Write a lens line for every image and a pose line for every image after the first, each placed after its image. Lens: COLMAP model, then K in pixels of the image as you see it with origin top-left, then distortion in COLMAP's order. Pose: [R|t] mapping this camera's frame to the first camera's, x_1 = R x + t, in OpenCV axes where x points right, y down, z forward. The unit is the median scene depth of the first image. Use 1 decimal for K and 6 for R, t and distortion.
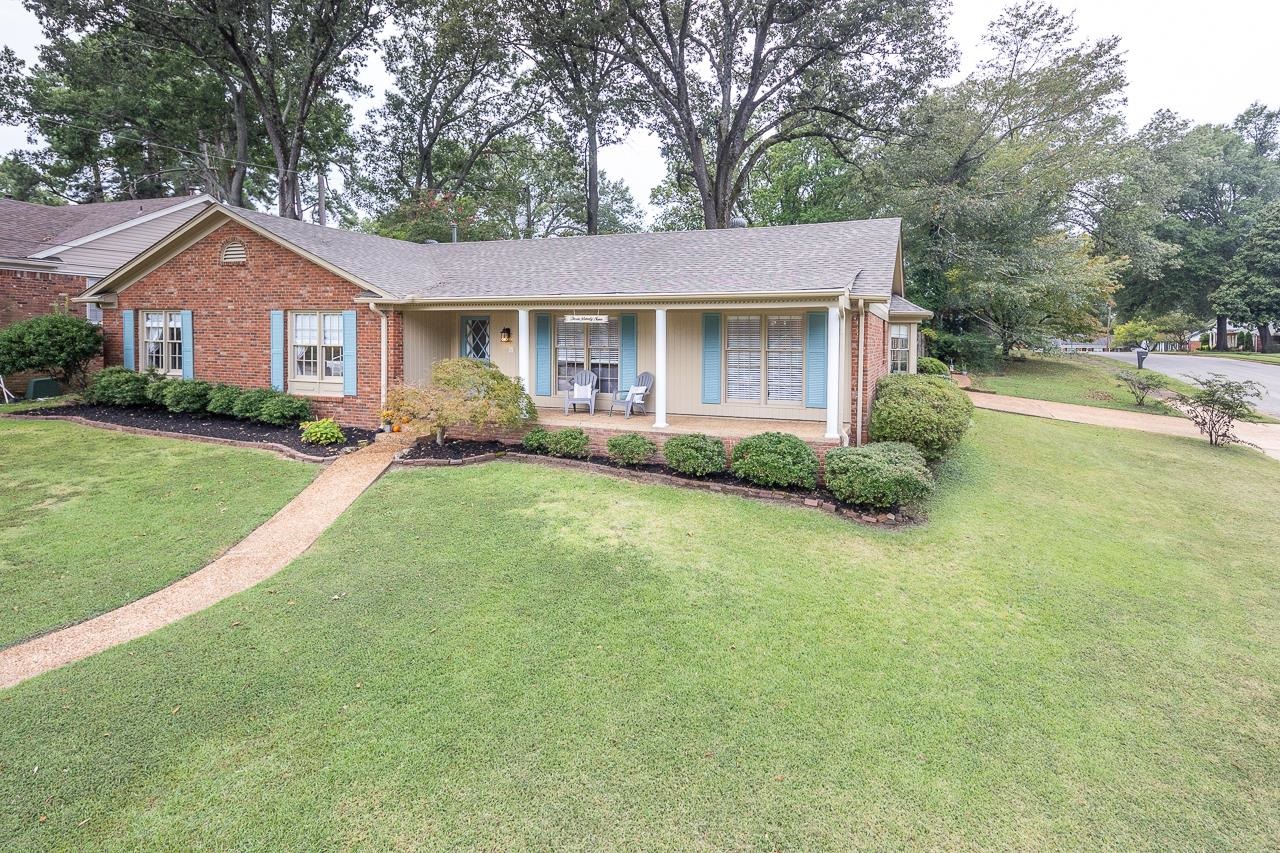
lens RADIAL K [[620.9, 0, 676.9], [0, 620.9, 375.0], [0, 0, 1]] dist [0.051707, -0.020958]
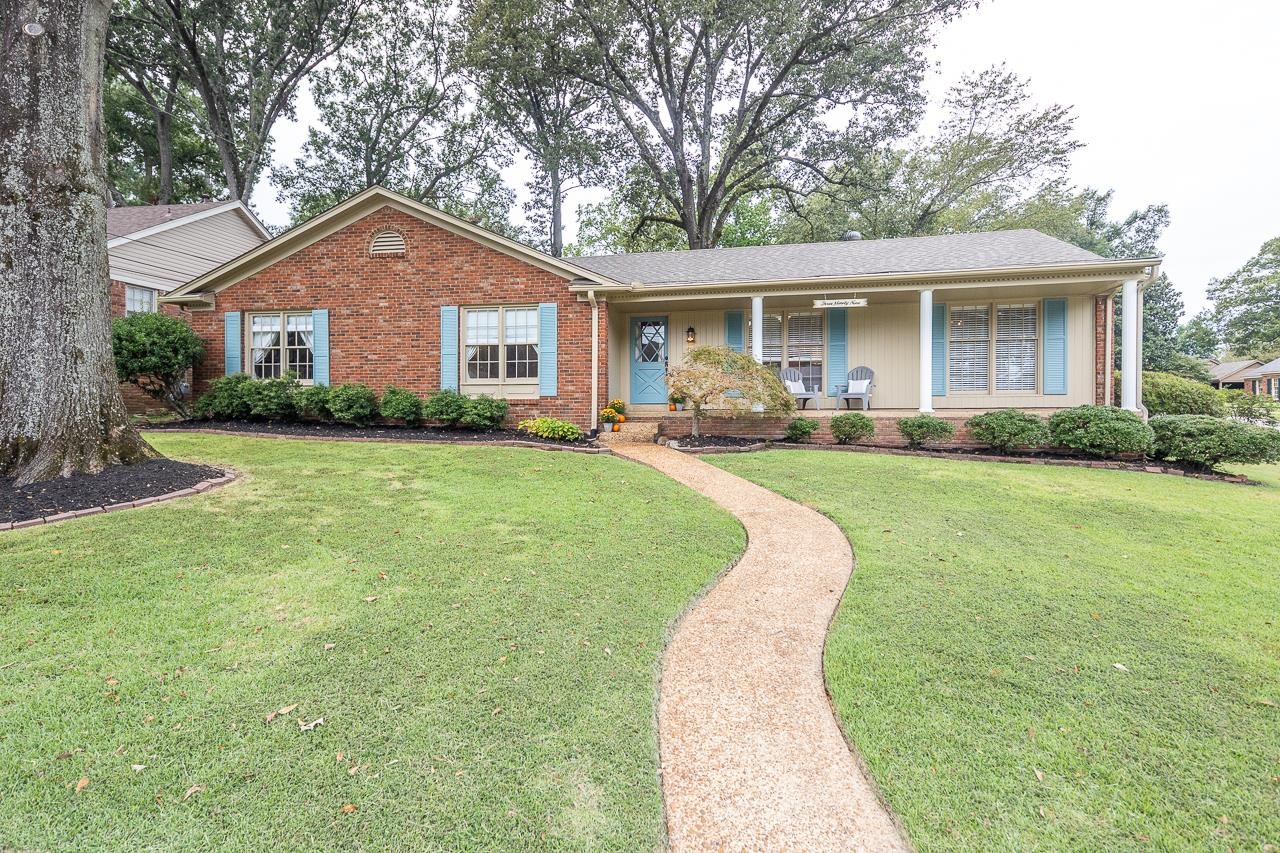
lens RADIAL K [[626.1, 0, 635.3], [0, 626.1, 419.1], [0, 0, 1]] dist [0.031513, -0.000960]
pose [[0.986577, -0.017649, 0.162339, -0.505081], [0.024705, 0.998831, -0.041550, 0.098775], [-0.161416, 0.045003, 0.985860, 0.083504]]
